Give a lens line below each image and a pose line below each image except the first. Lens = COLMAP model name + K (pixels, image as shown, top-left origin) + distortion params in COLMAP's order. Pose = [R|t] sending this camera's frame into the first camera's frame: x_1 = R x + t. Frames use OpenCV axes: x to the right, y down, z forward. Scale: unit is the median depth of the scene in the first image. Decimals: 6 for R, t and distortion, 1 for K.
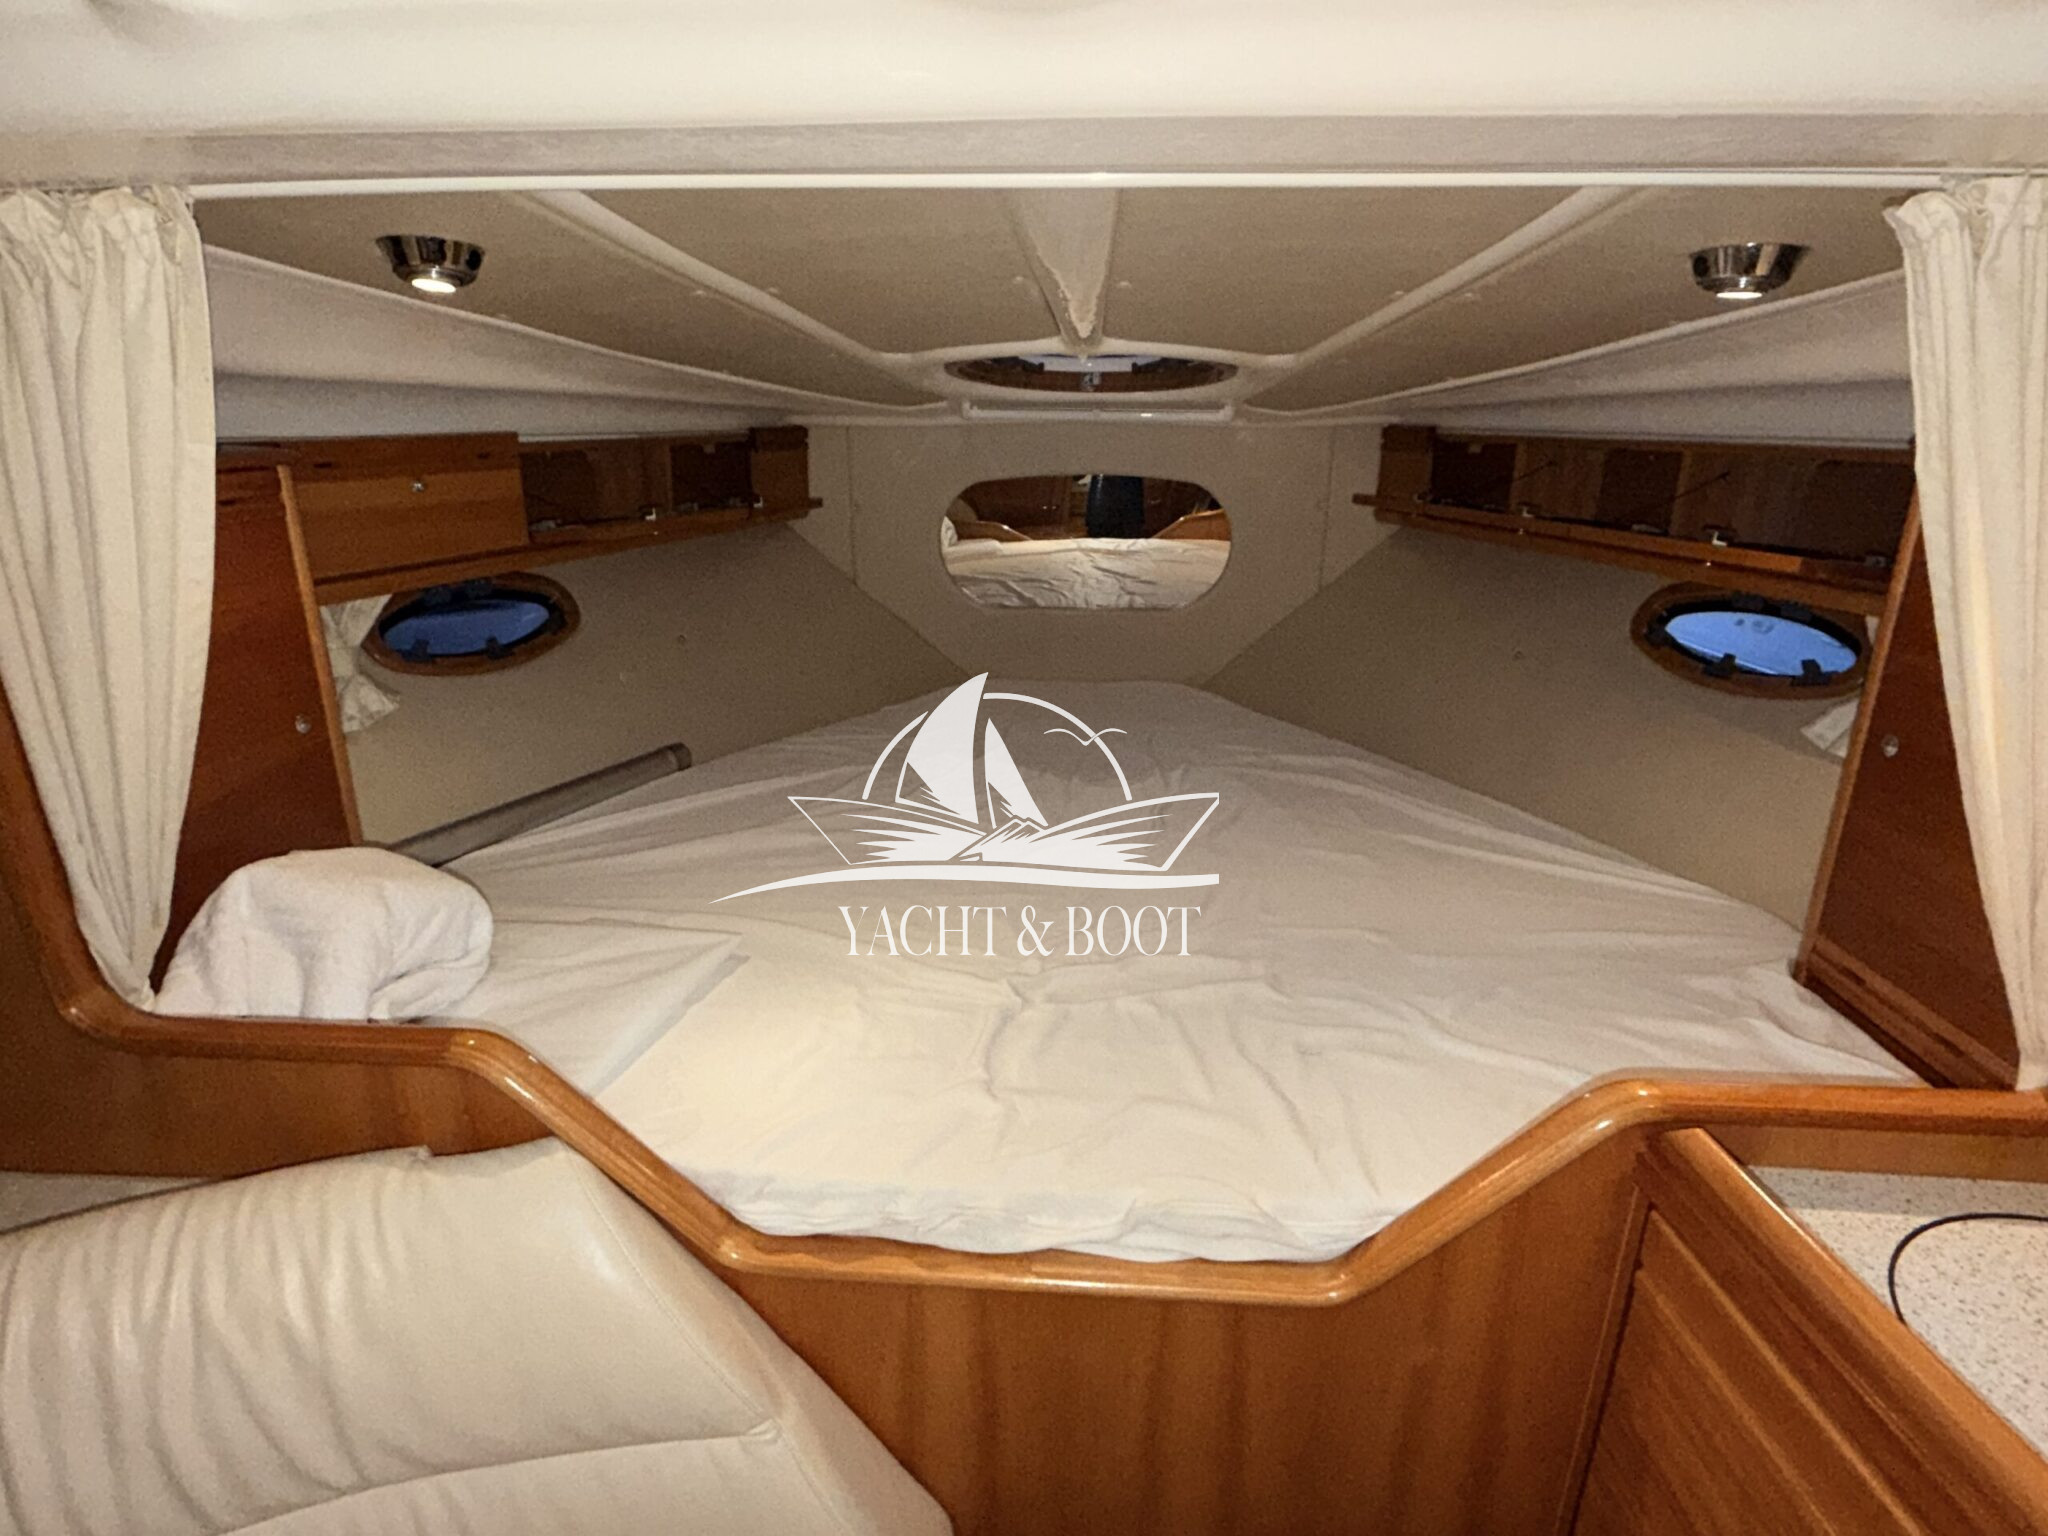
lens RADIAL K [[1101.7, 0, 1014.1], [0, 1101.7, 774.1], [0, 0, 1]] dist [0.064699, 0.000751]
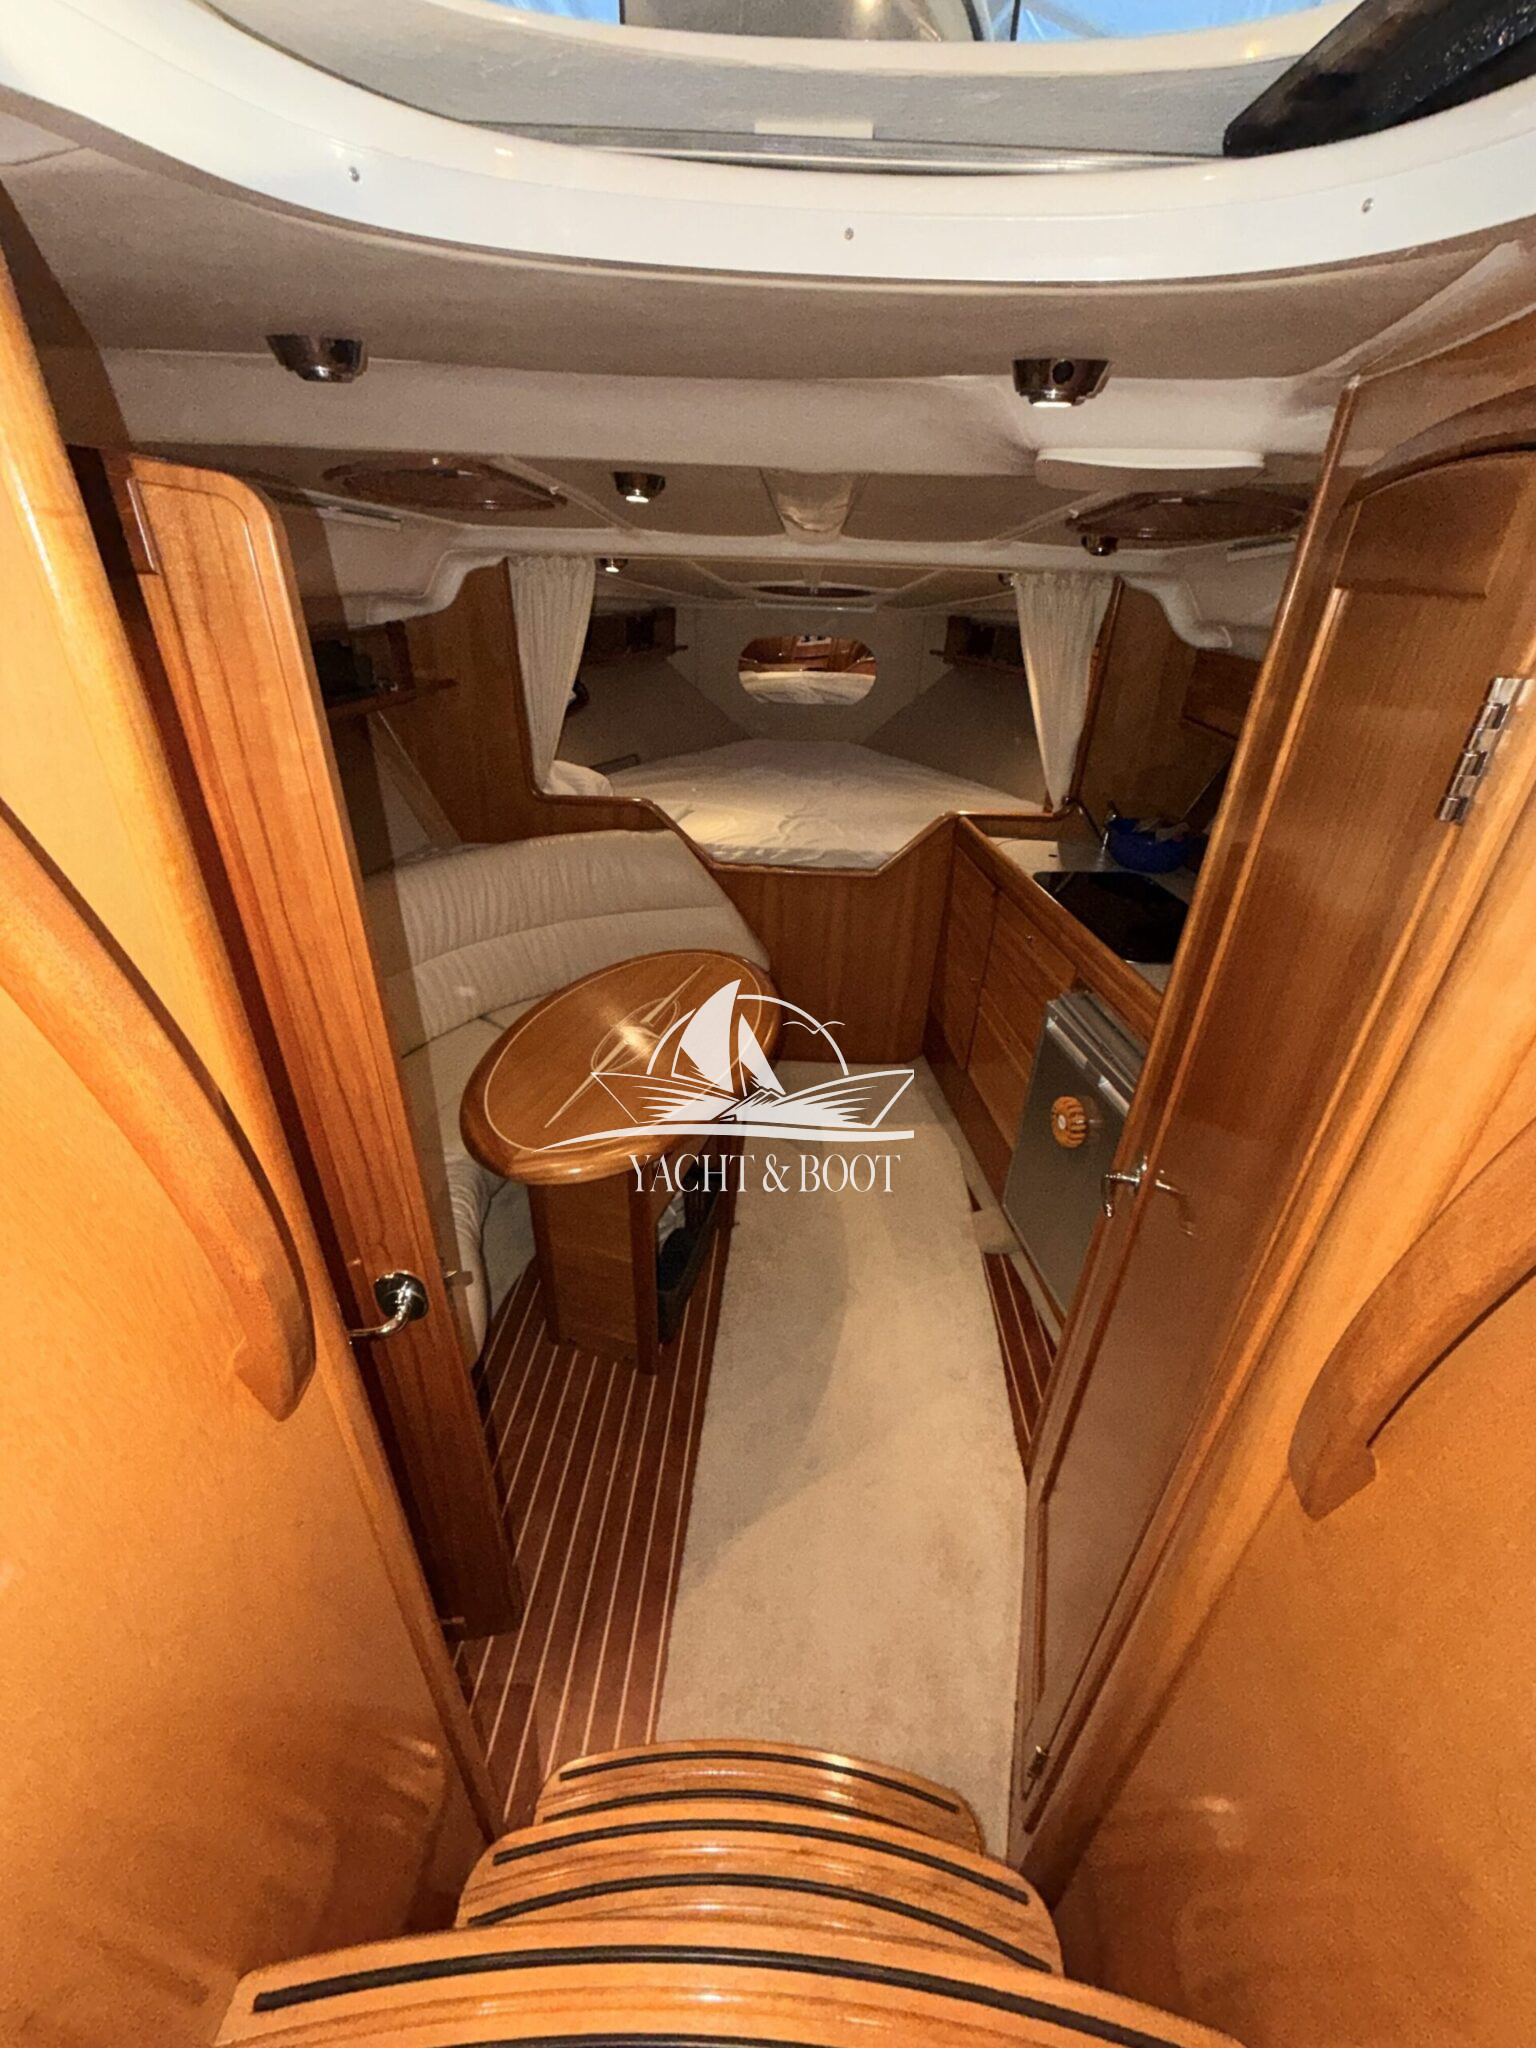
lens RADIAL K [[813.3, 0, 766.4], [0, 813.3, 1014.4], [0, 0, 1]] dist [-0.000431, -0.000225]
pose [[0.999286, 0.011012, 0.036146, -0.116577], [-0.017027, 0.985196, 0.170587, 0.316219], [-0.033732, -0.171081, 0.984679, -1.158499]]
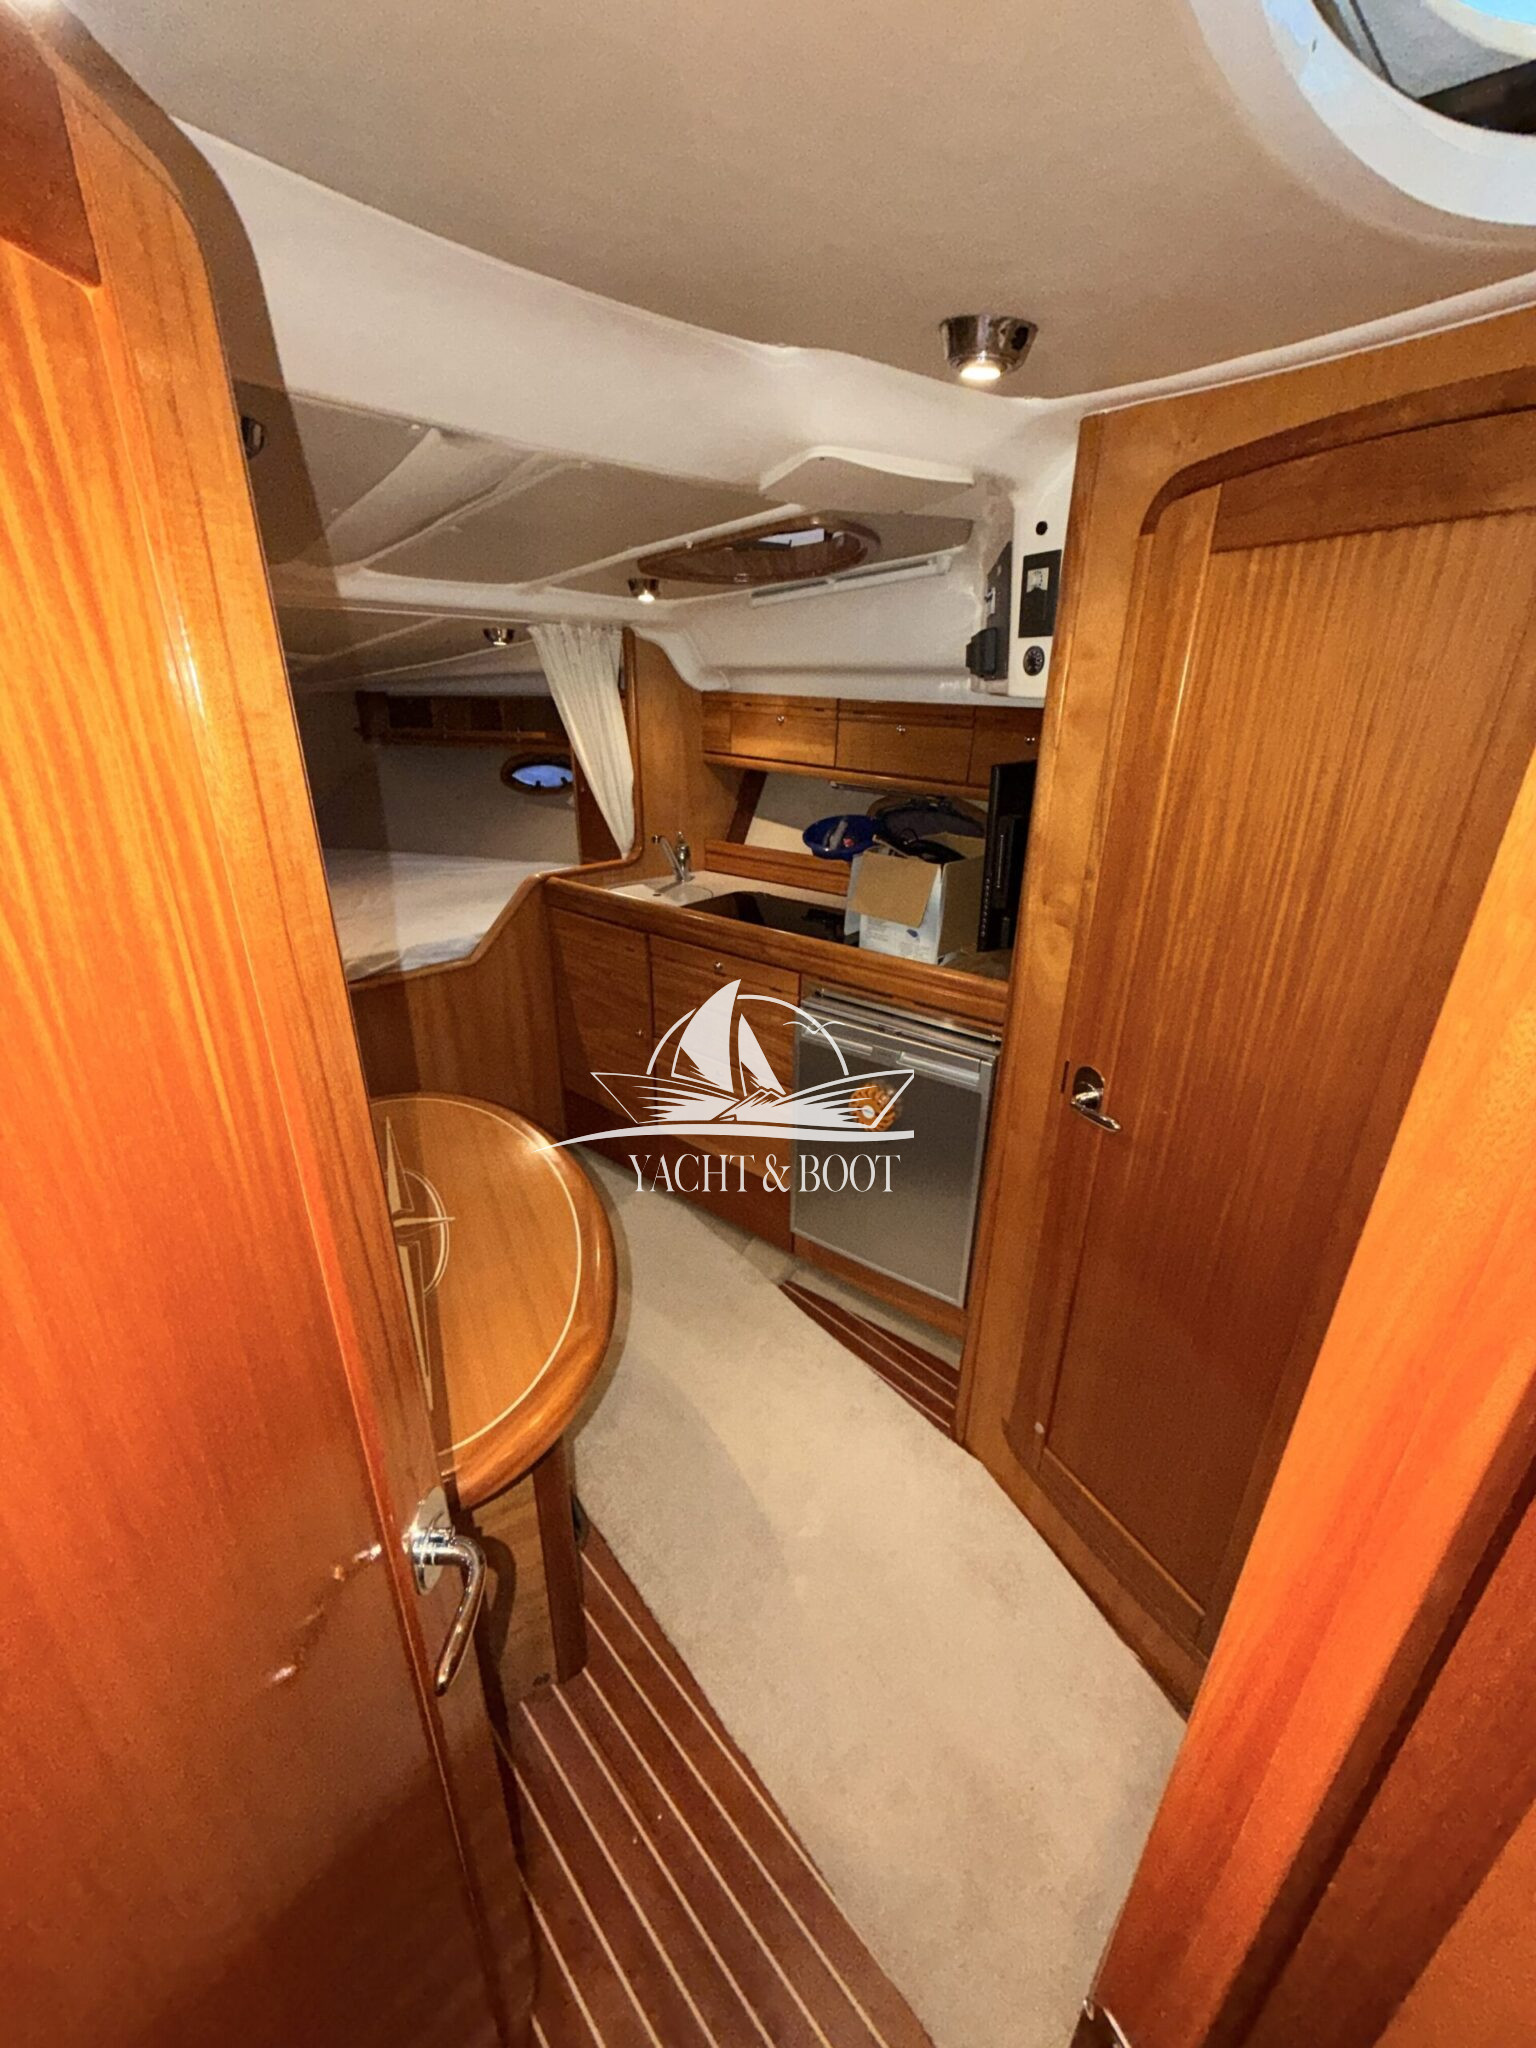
lens RADIAL K [[813.3, 0, 766.4], [0, 813.3, 1014.4], [0, 0, 1]] dist [-0.000431, -0.000225]
pose [[0.684411, -0.275277, 0.675132, -0.509298], [0.233035, 0.960005, 0.155193, 0.298907], [-0.690852, 0.051114, 0.721187, -0.830941]]
